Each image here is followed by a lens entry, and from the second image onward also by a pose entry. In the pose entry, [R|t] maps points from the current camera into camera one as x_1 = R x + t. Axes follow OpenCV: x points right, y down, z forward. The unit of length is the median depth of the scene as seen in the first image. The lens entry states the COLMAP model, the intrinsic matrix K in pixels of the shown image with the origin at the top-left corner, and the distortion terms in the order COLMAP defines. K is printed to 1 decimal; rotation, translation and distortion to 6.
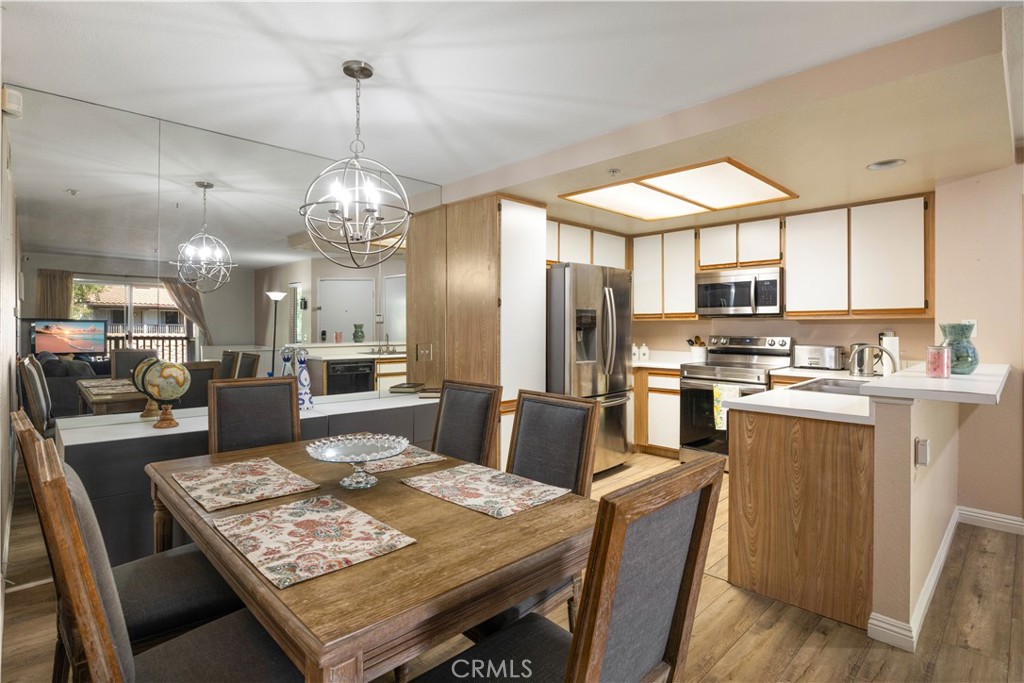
lens RADIAL K [[510.7, 0, 517.9], [0, 510.7, 330.3], [0, 0, 1]] dist [-0.004725, -0.001117]
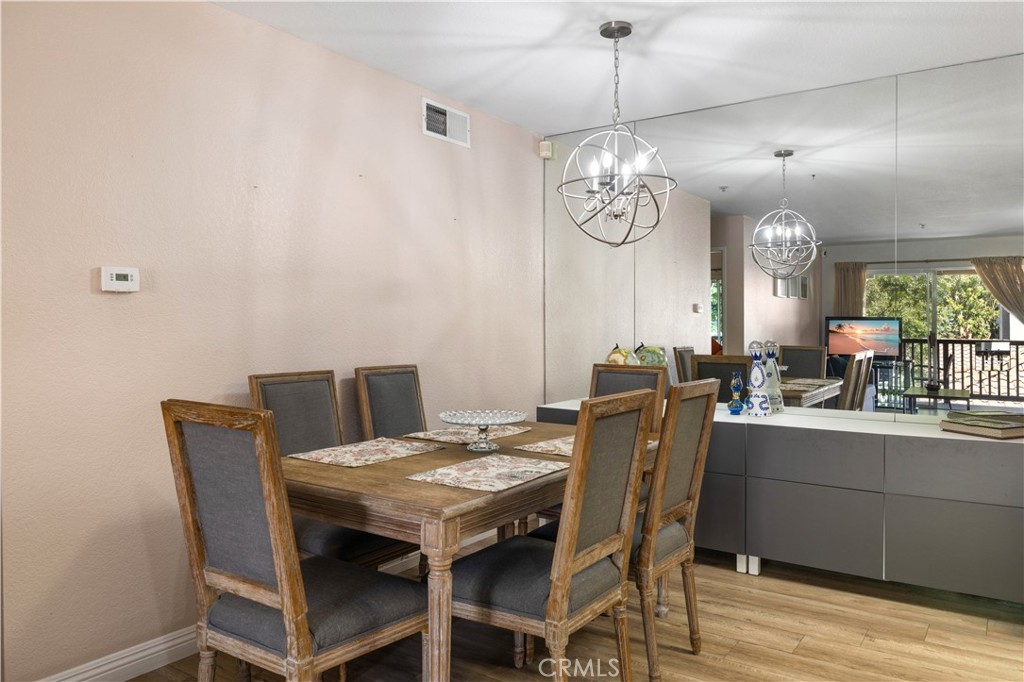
lens RADIAL K [[740.4, 0, 509.2], [0, 740.4, 338.2], [0, 0, 1]] dist [0.005211, 0.002145]
pose [[0.194450, 0.007588, -0.980883, 0.515843], [-0.005724, 0.999962, 0.006601, 0.020240], [0.980896, 0.004331, 0.194486, 0.299212]]
